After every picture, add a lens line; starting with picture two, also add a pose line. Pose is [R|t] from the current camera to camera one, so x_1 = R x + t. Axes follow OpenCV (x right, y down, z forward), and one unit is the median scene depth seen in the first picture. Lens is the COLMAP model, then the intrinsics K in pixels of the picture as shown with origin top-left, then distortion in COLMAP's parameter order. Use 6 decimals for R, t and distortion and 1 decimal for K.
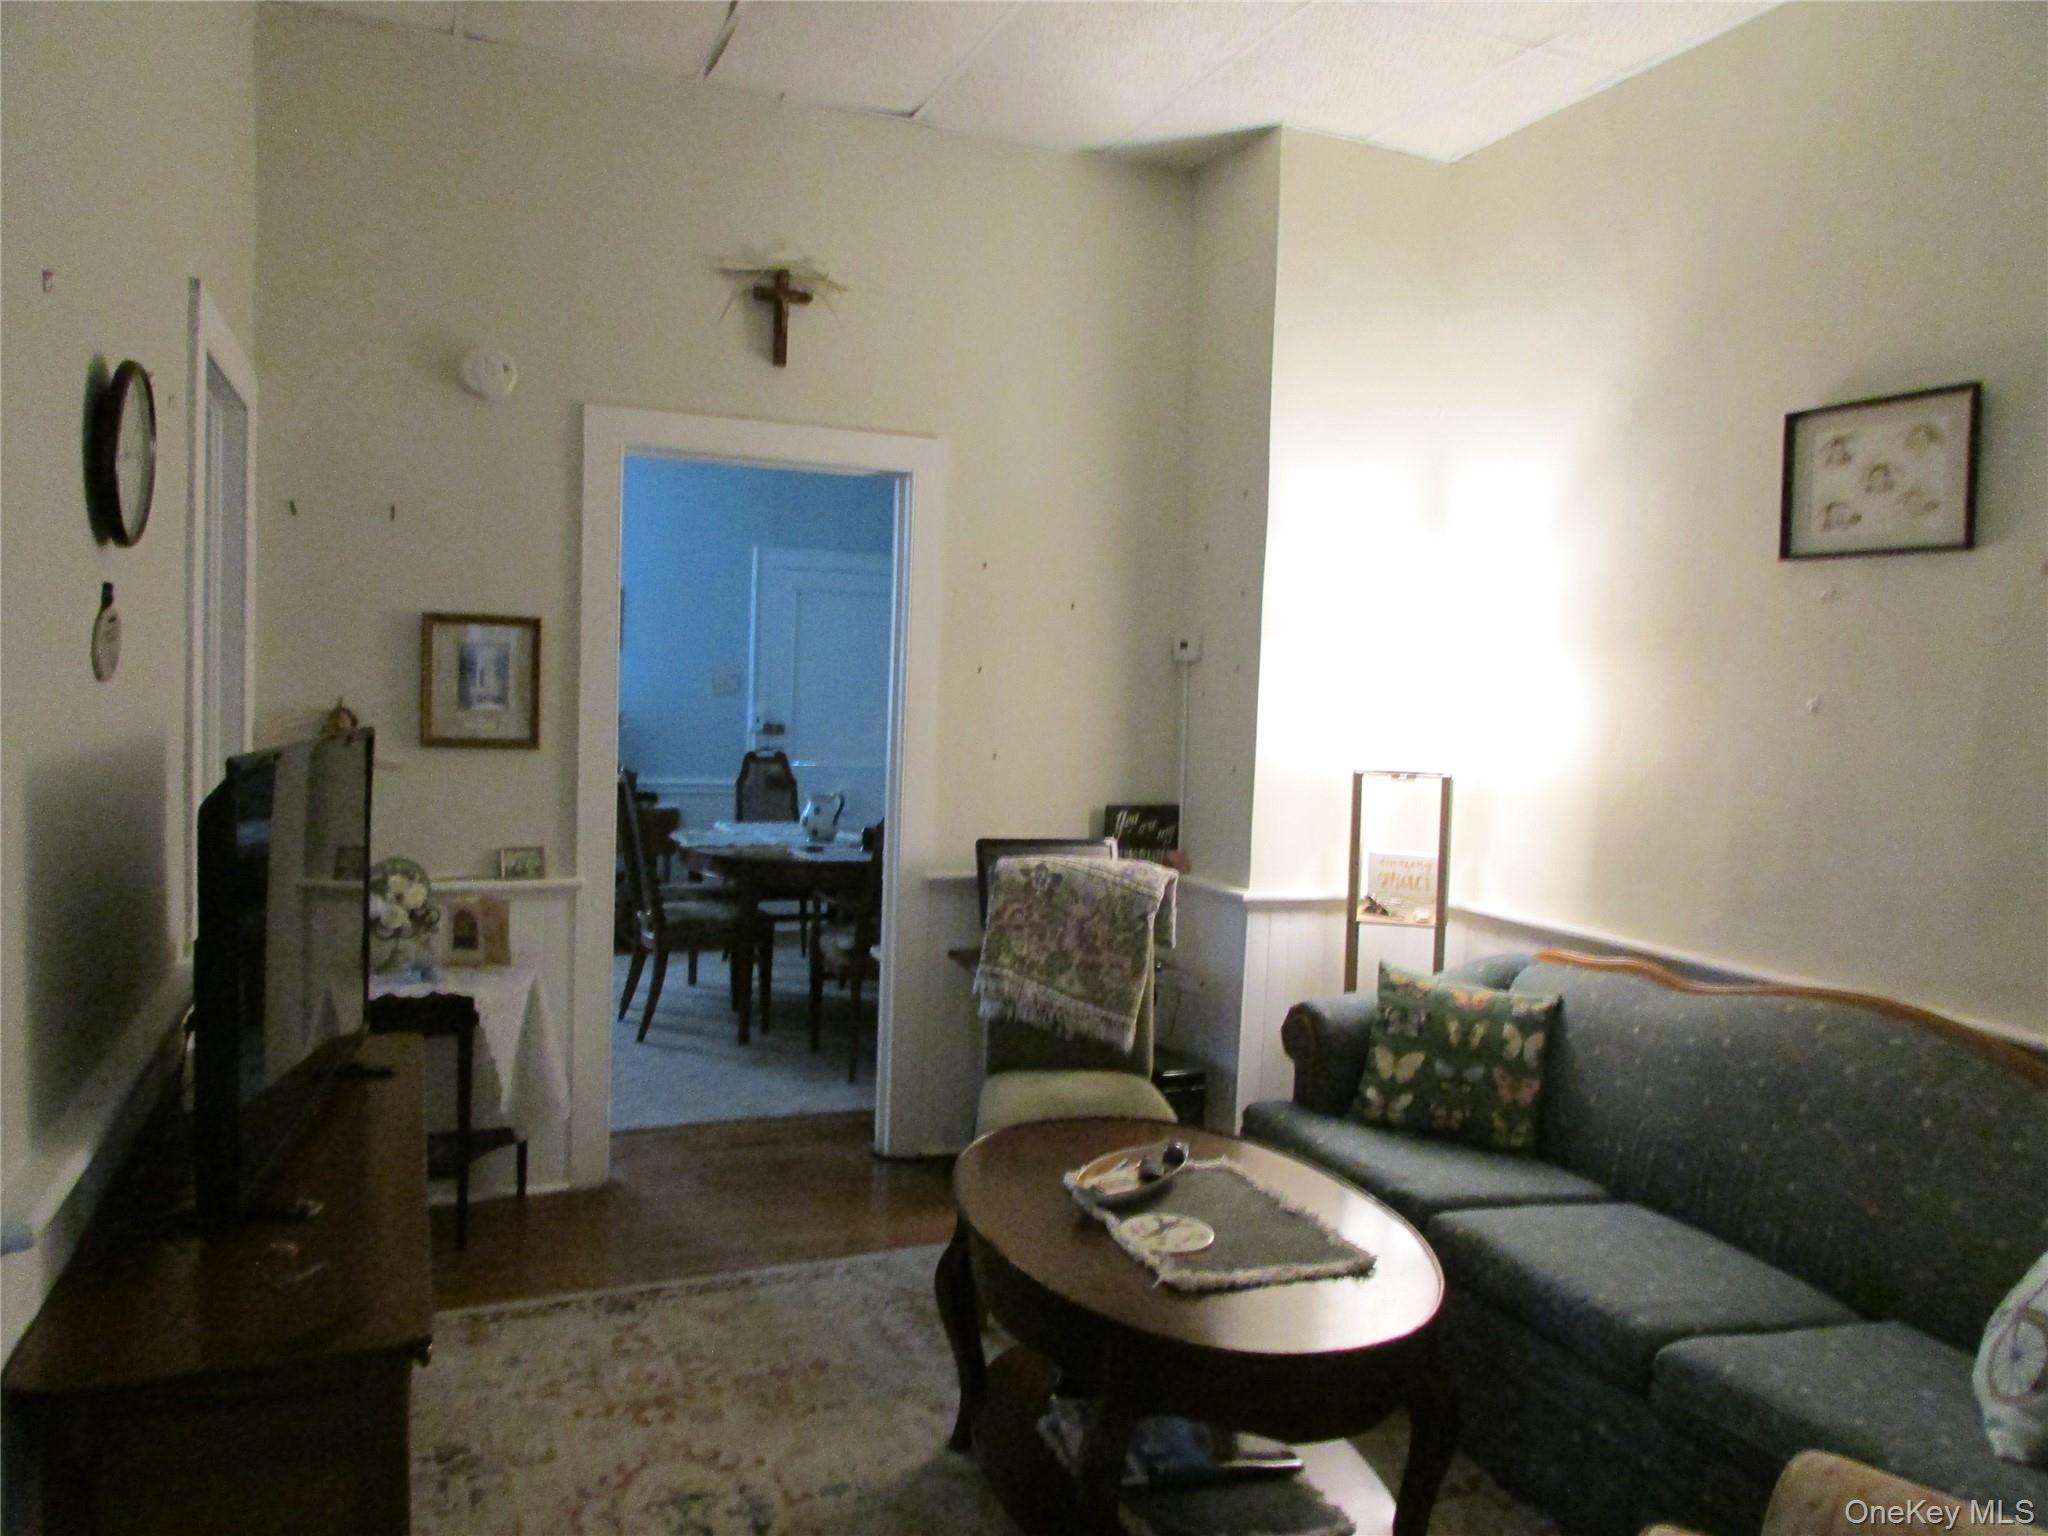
lens RADIAL K [[1460.8, 0, 1031.0], [0, 1460.8, 759.4], [0, 0, 1]] dist [-0.027212, 0.006236]
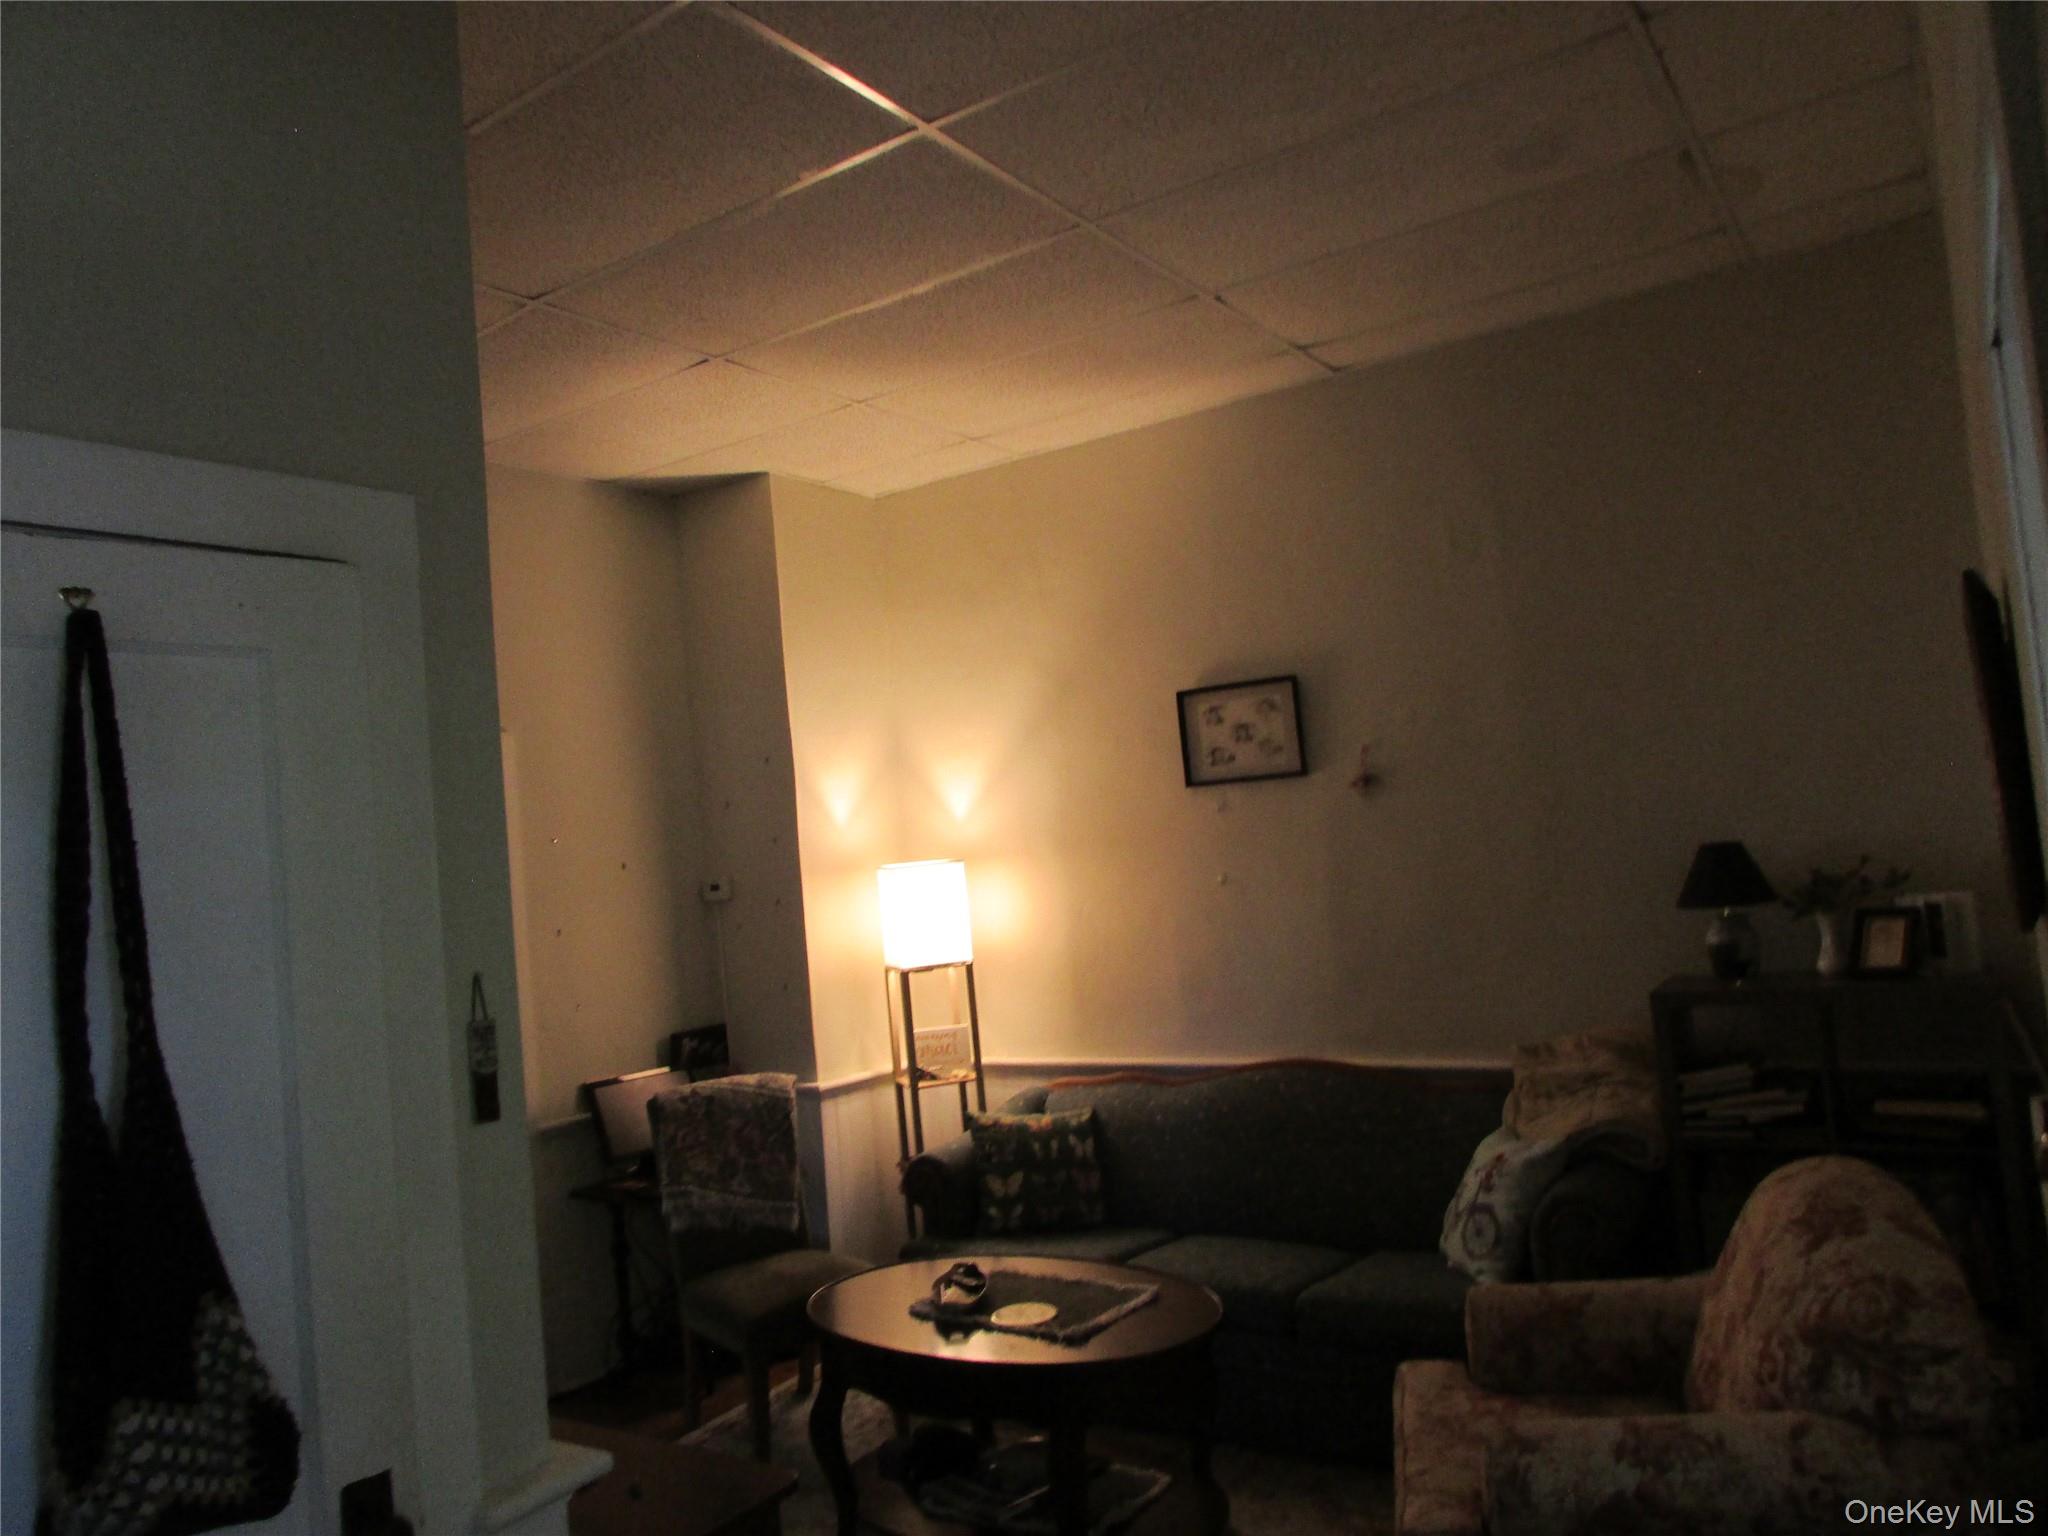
lens RADIAL K [[1460.8, 0, 1031.0], [0, 1460.8, 759.4], [0, 0, 1]] dist [-0.027212, 0.006236]
pose [[0.826712, -0.076028, 0.557464, -0.433990], [0.147236, 0.985533, -0.083940, -0.056835], [-0.543018, 0.151473, 0.825946, -0.165612]]
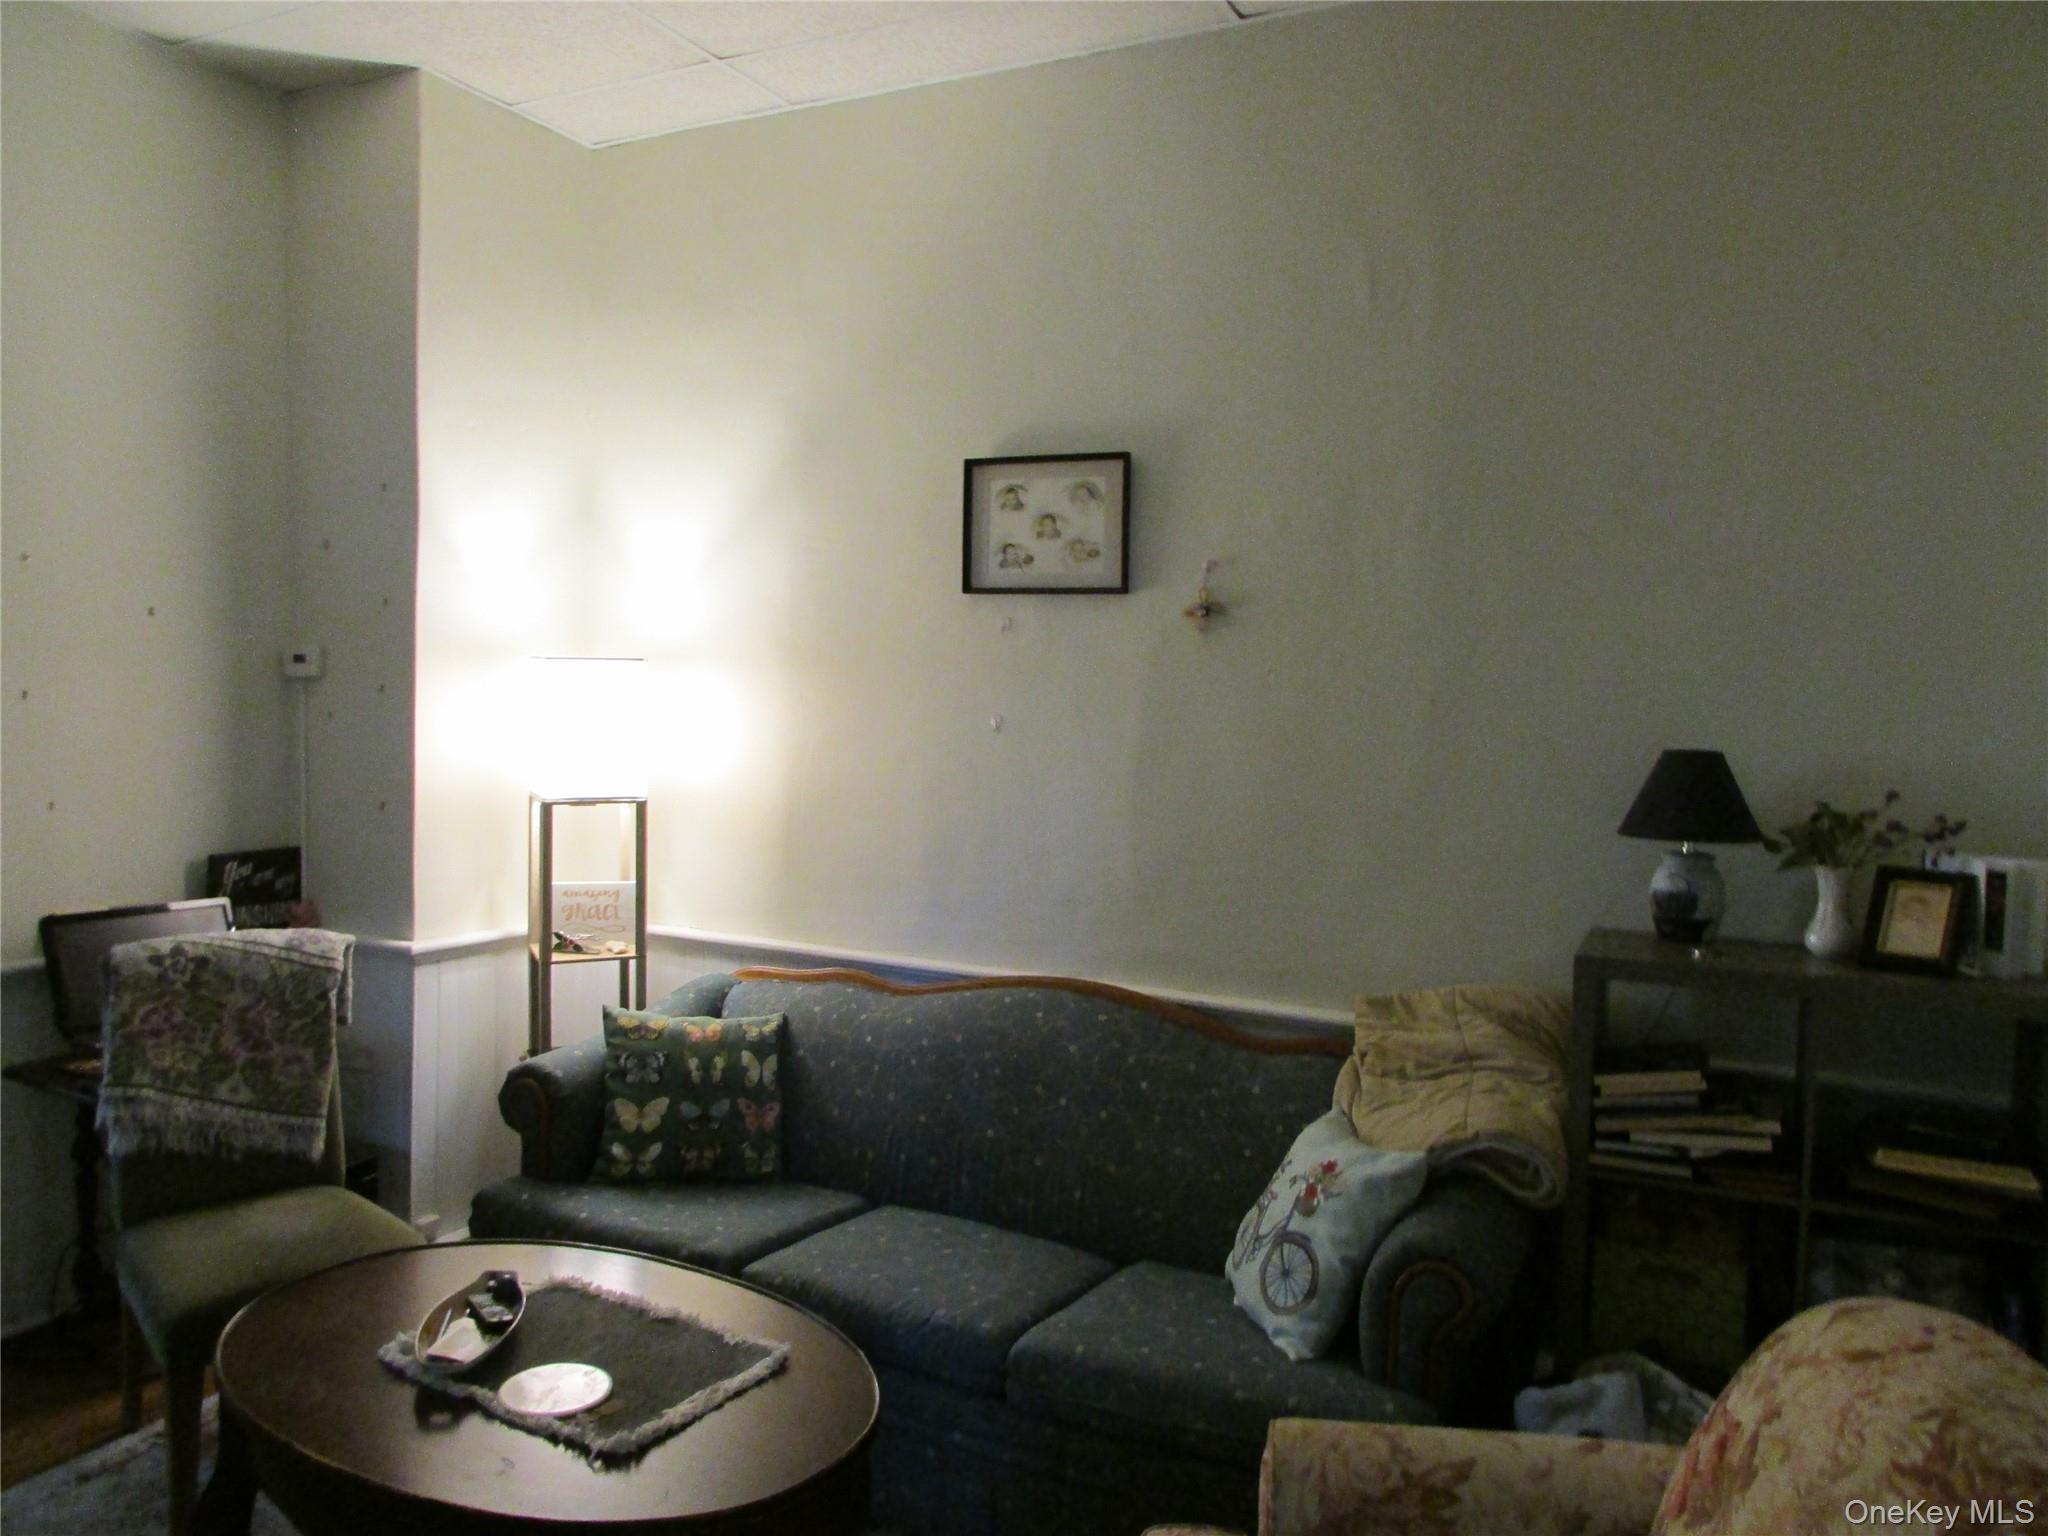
lens RADIAL K [[1460.8, 0, 1031.0], [0, 1460.8, 759.4], [0, 0, 1]] dist [-0.027212, 0.006236]
pose [[0.761767, -0.048850, 0.646006, -0.153390], [0.035516, 0.998802, 0.033648, -0.043048], [-0.646876, -0.002688, 0.762590, 0.113405]]
